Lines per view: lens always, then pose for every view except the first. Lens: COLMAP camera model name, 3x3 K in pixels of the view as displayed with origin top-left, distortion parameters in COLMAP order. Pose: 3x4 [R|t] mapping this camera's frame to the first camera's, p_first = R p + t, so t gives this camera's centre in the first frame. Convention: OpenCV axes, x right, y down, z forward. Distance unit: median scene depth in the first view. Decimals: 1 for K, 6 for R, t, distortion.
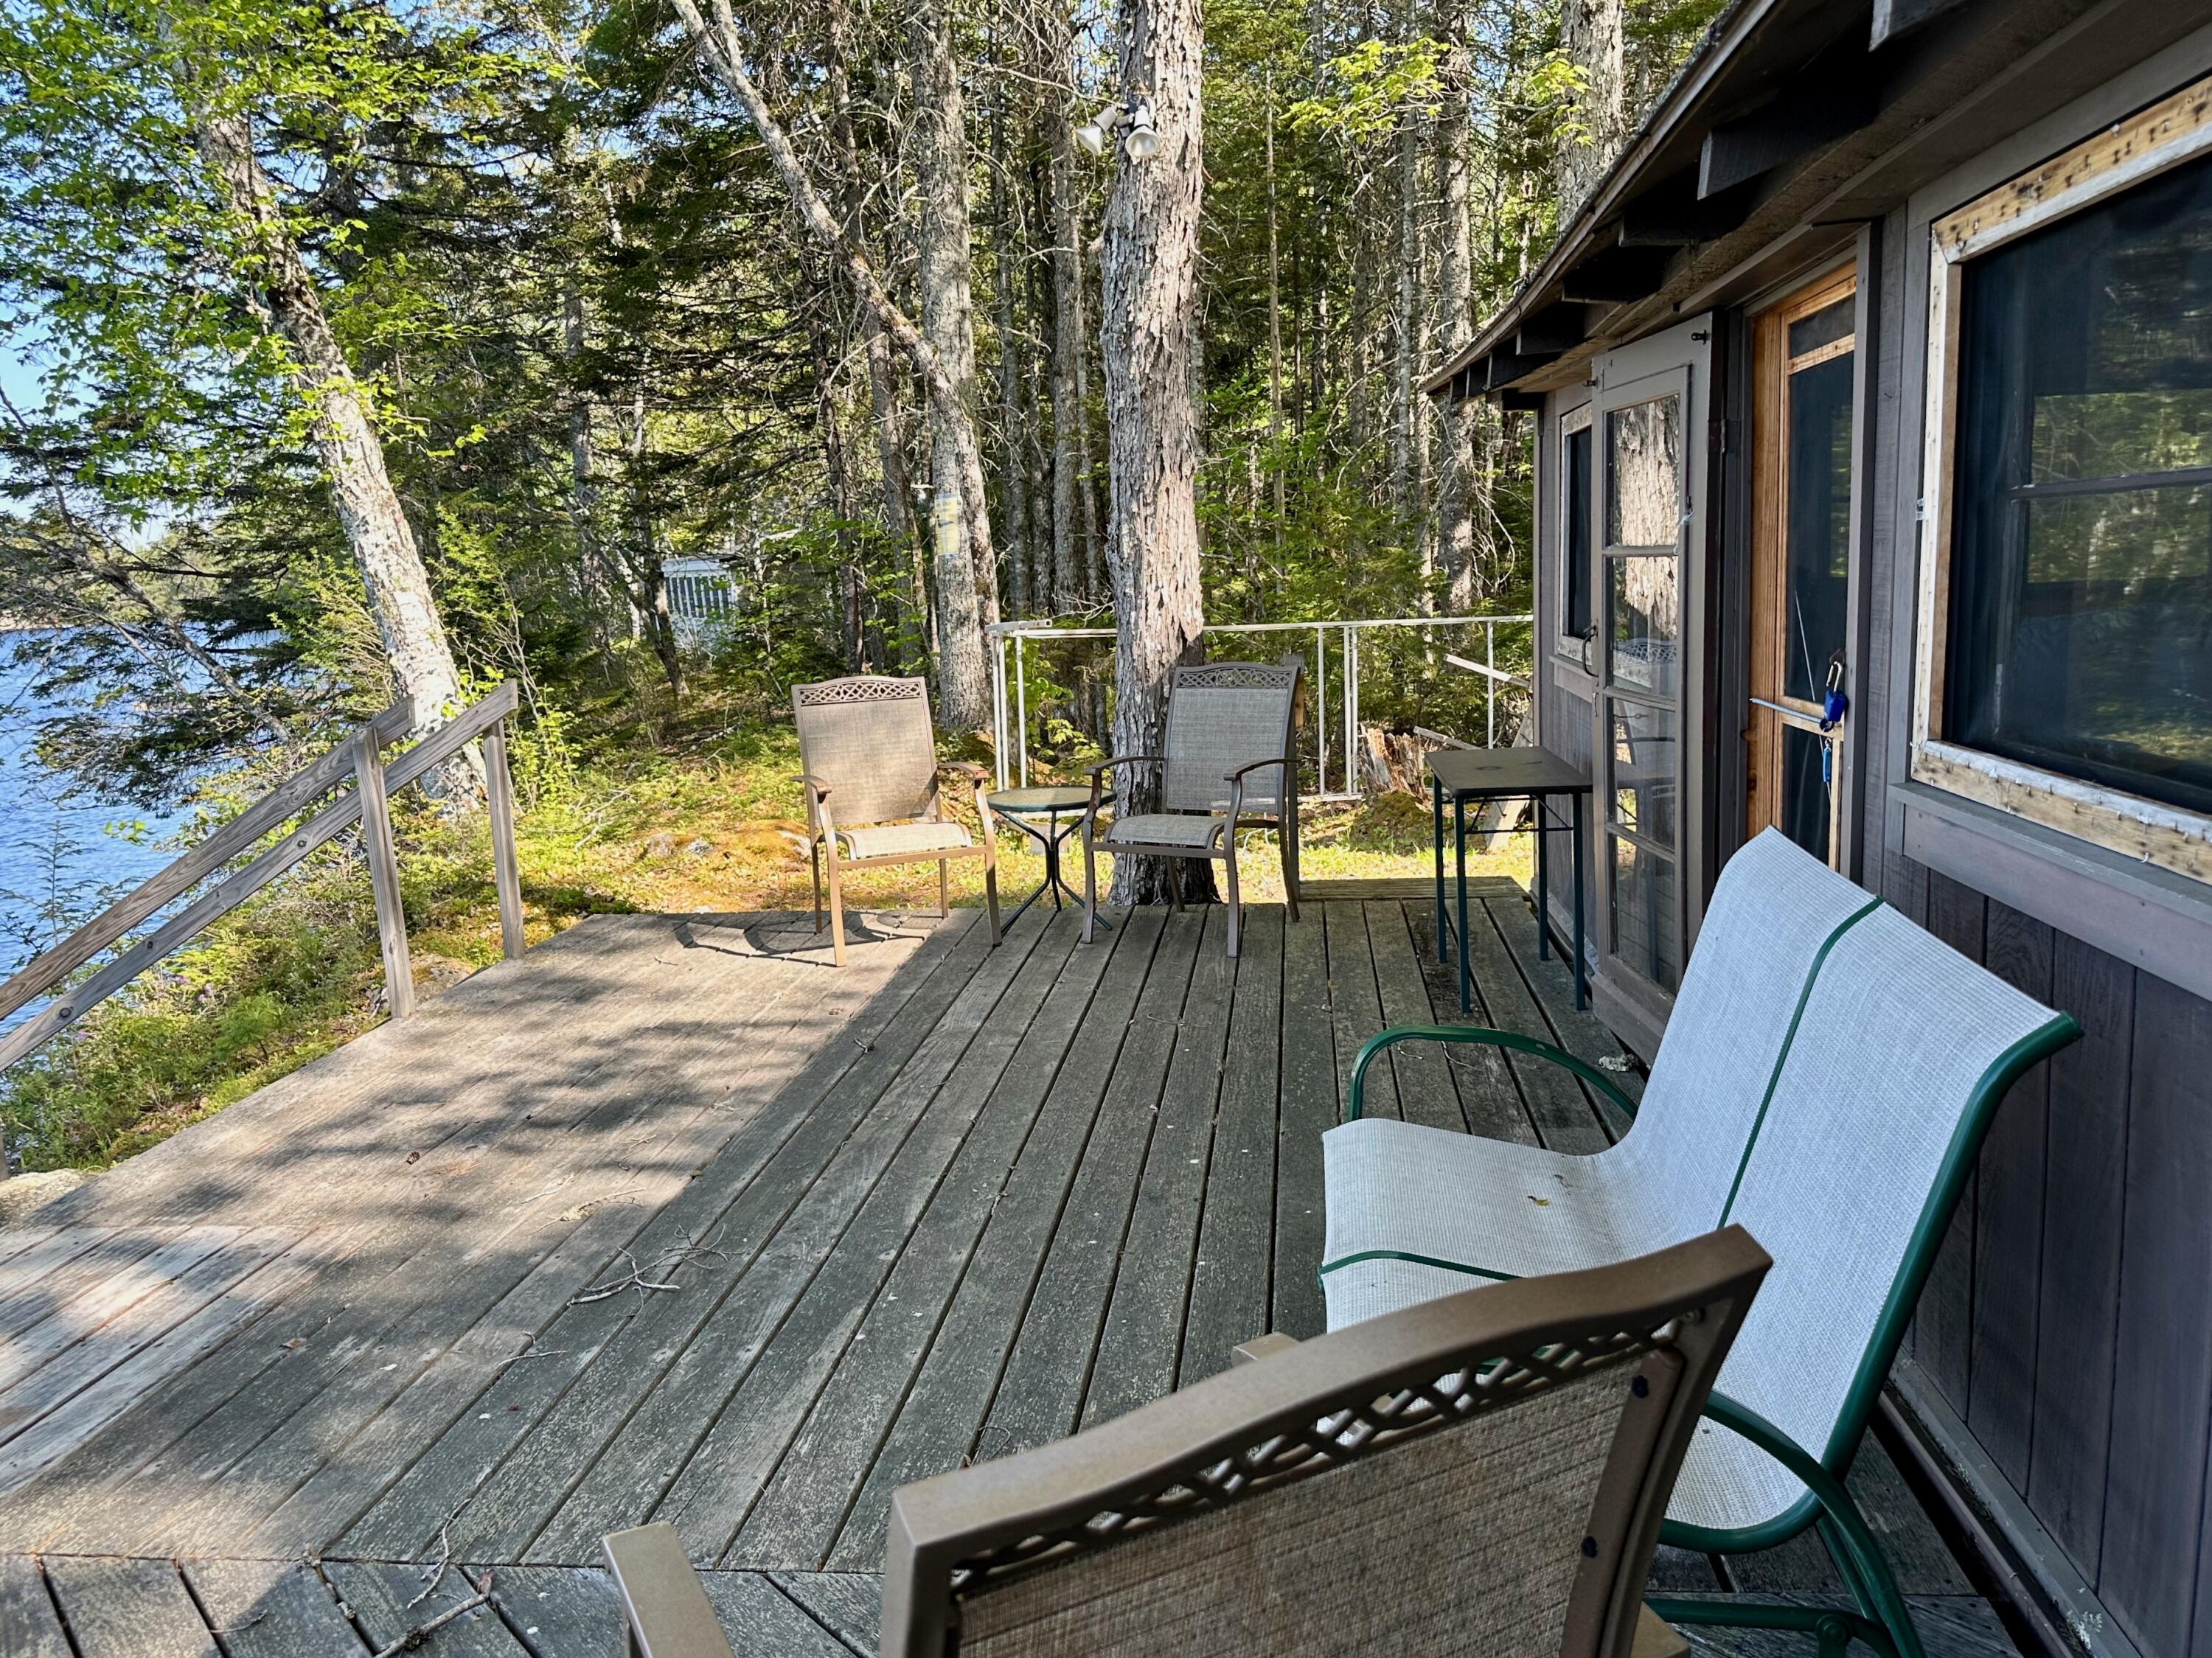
lens RADIAL K [[1560.8, 0, 1113.8], [0, 1560.8, 814.3], [0, 0, 1]] dist [0.017852, -0.021525]
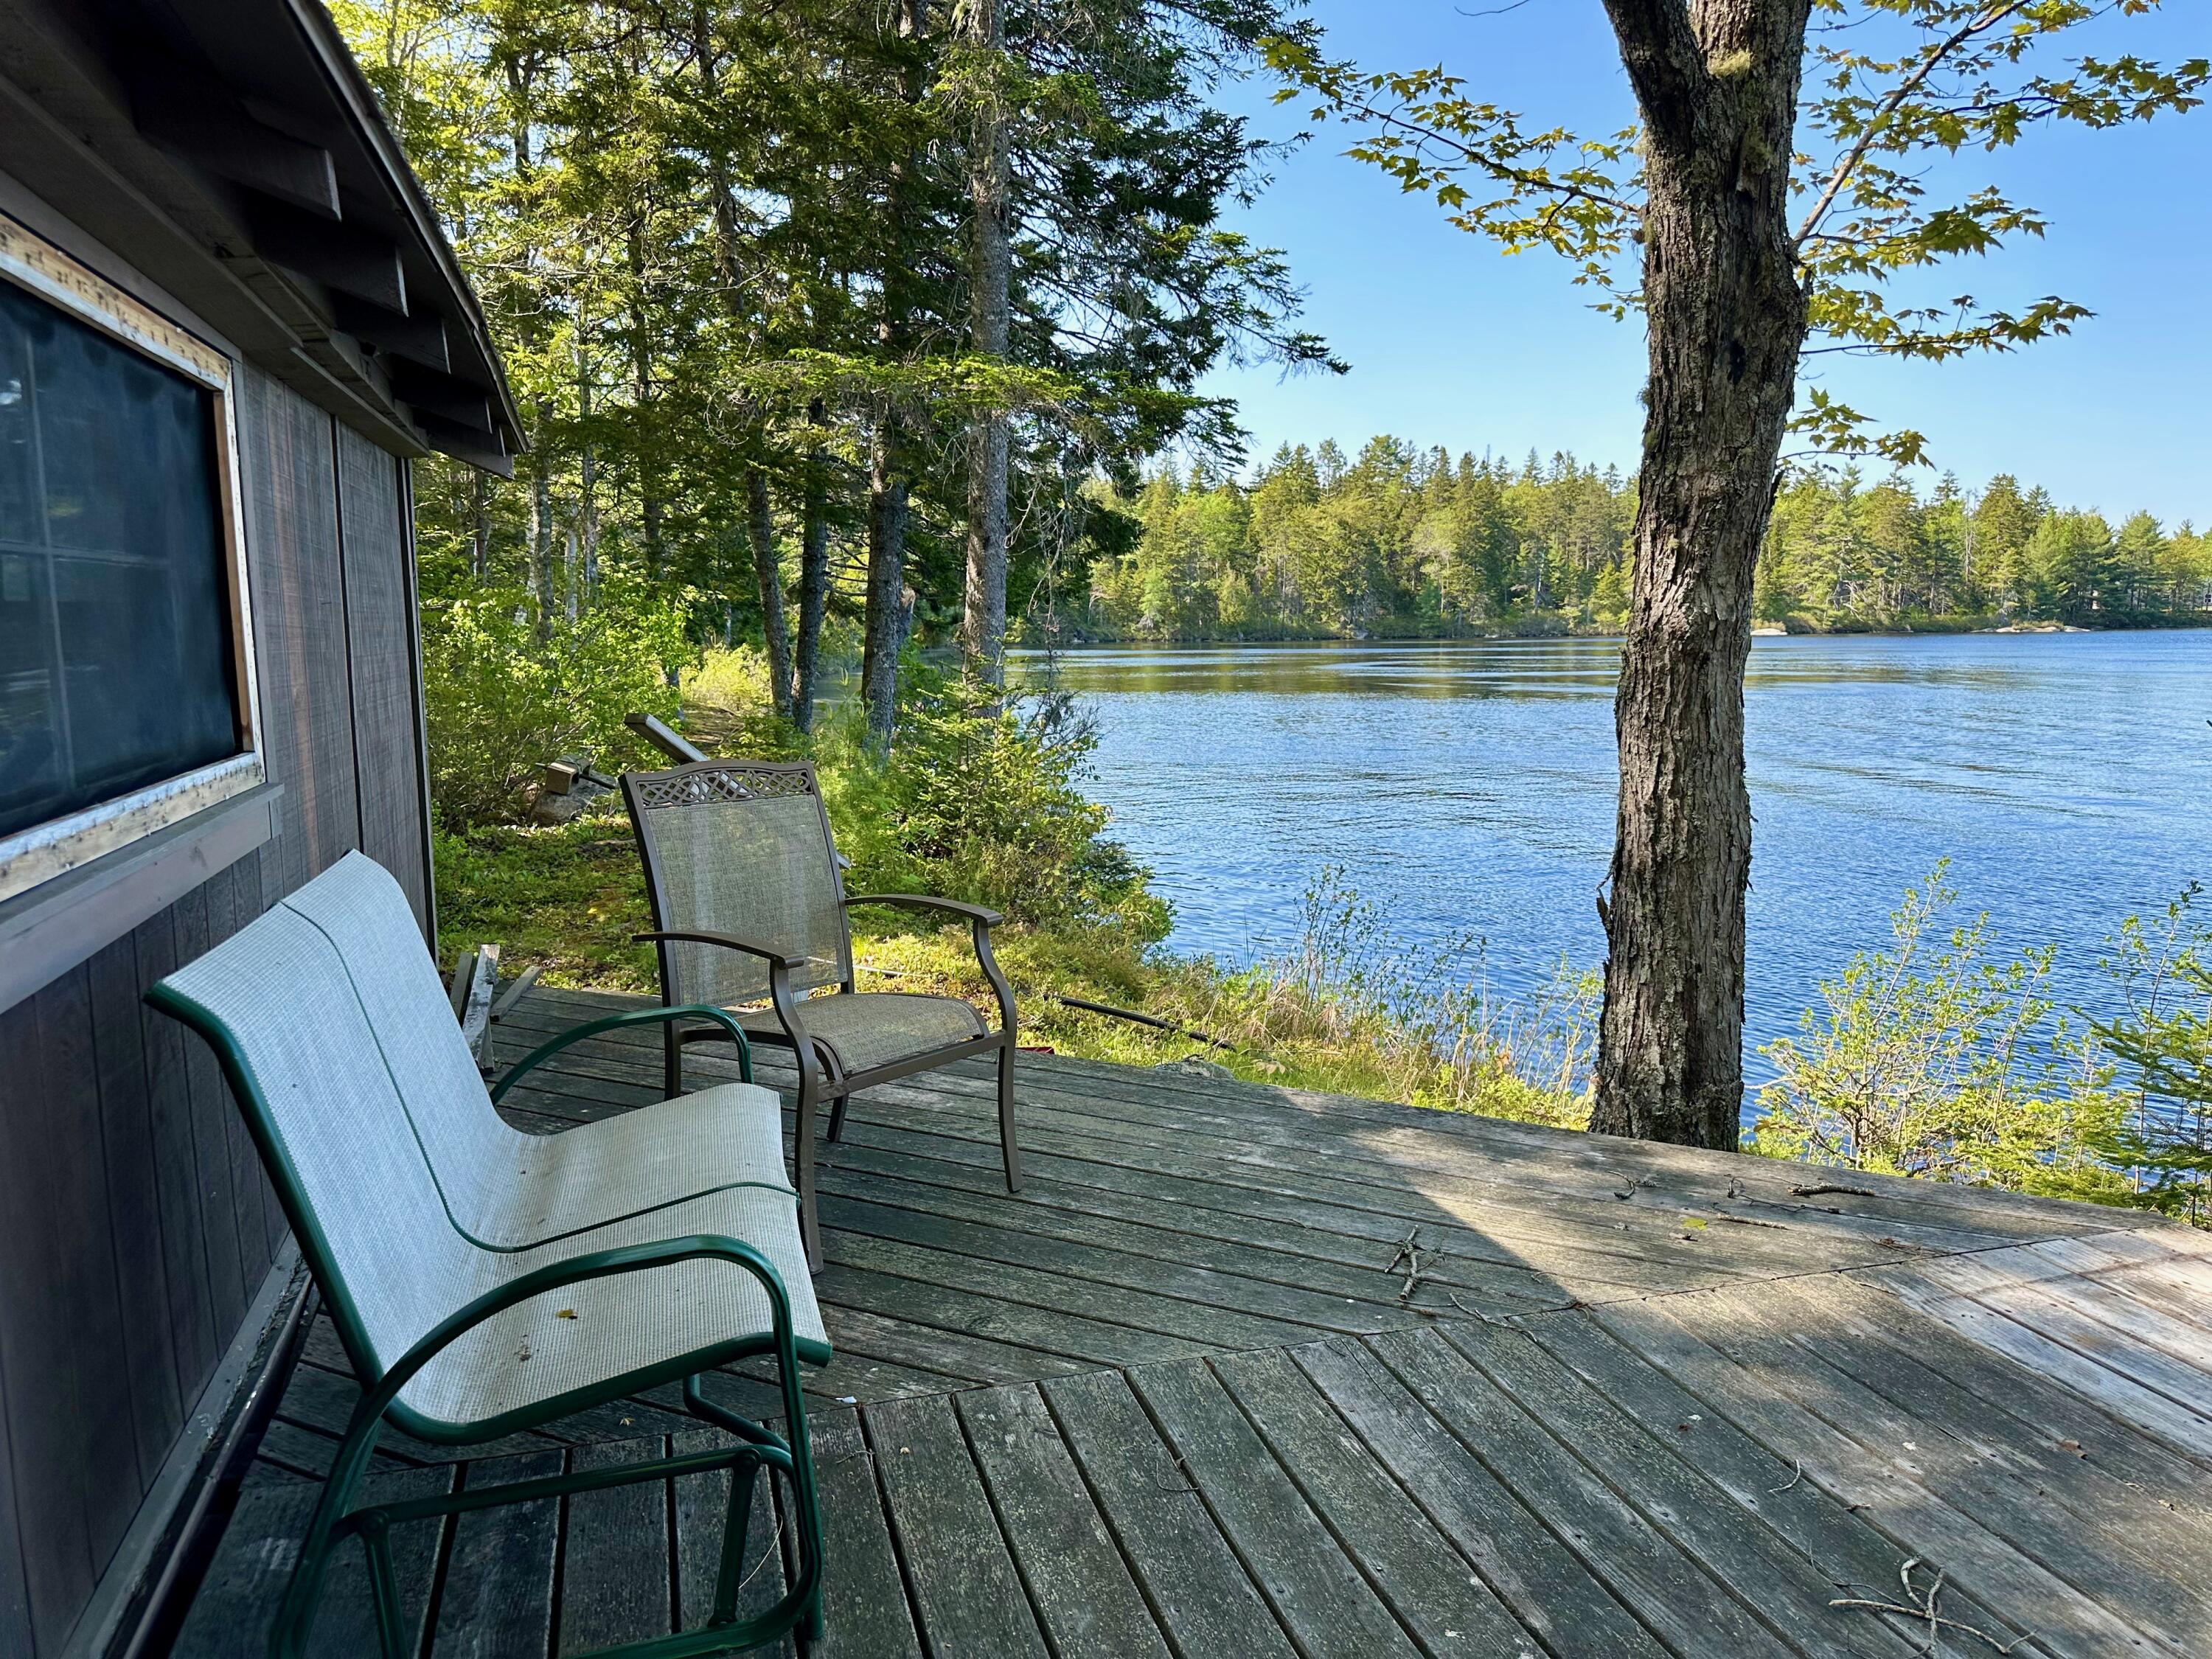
lens RADIAL K [[1560.9, 0, 1113.8], [0, 1560.9, 814.8], [0, 0, 1]] dist [0.017852, -0.021525]
pose [[-0.913097, 0.102736, -0.394586, 0.254284], [-0.013625, 0.959508, 0.281350, -0.225886], [0.407514, 0.262277, -0.874725, 1.492860]]
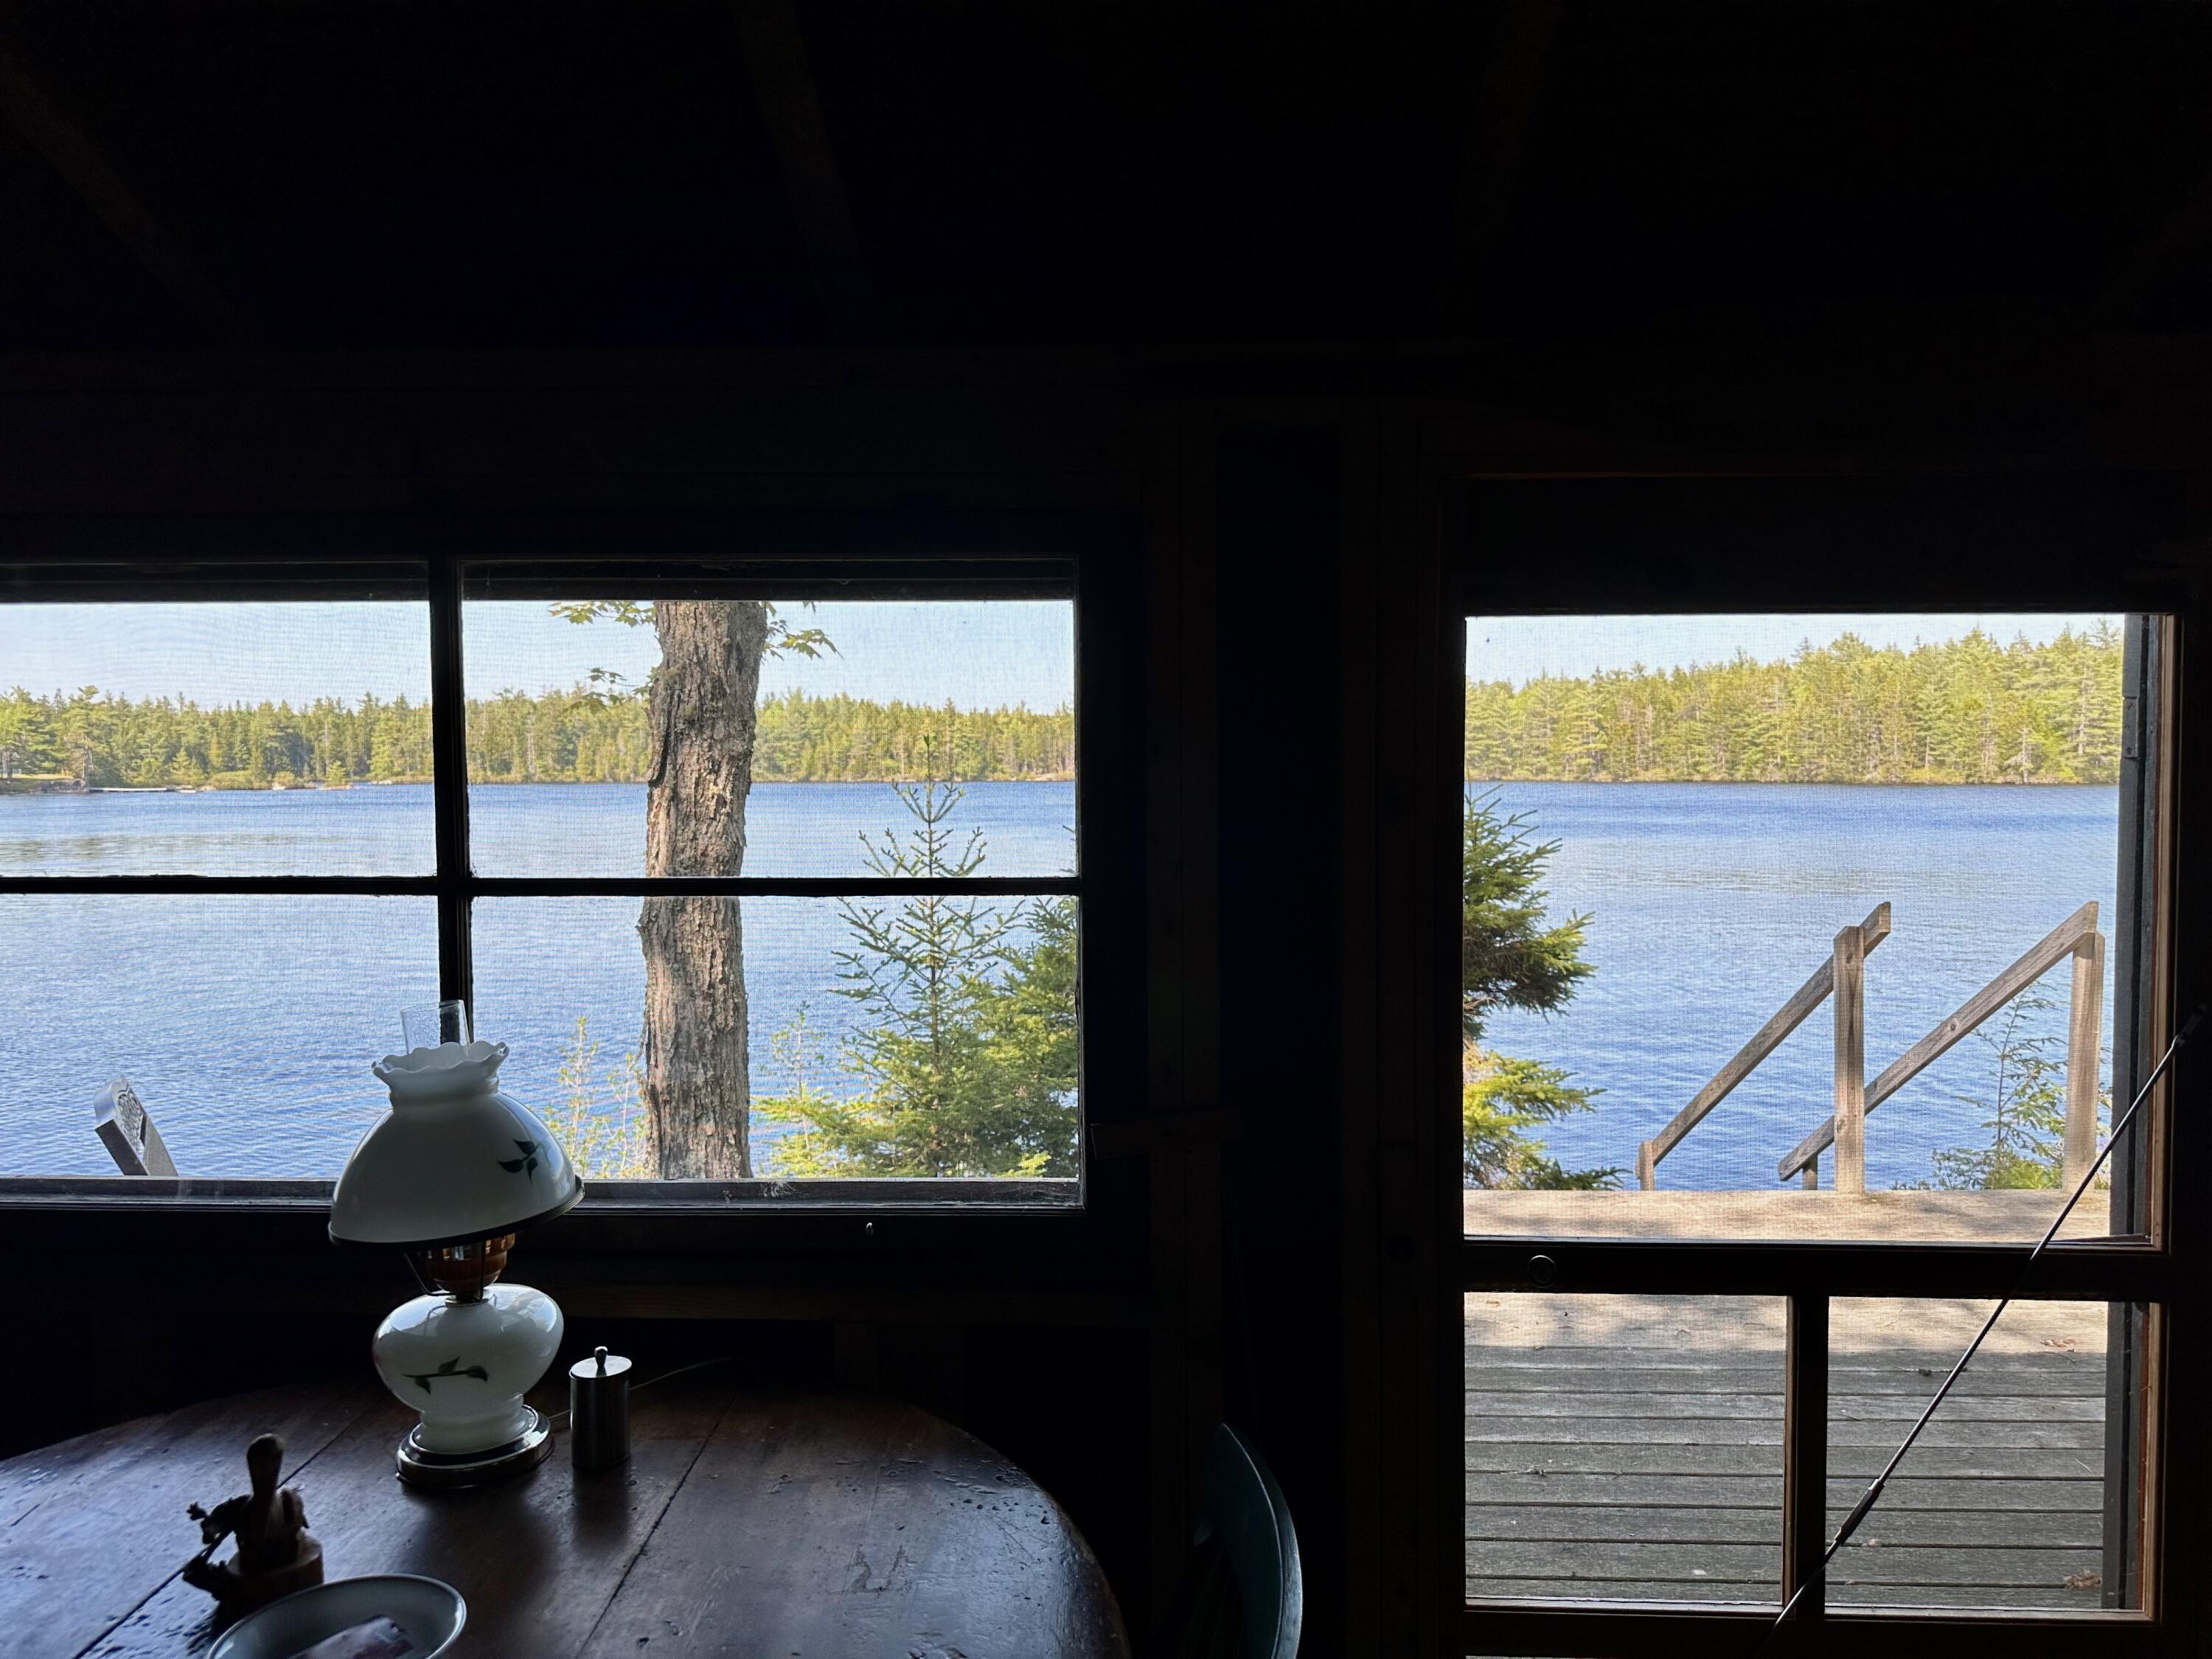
lens RADIAL K [[1560.9, 0, 1113.8], [0, 1560.9, 814.8], [0, 0, 1]] dist [0.017852, -0.021525]
pose [[0.091260, 0.077755, -0.992787, 1.043060], [-0.146465, 0.987153, 0.063850, -0.227990], [0.984997, 0.139582, 0.101476, 0.721509]]
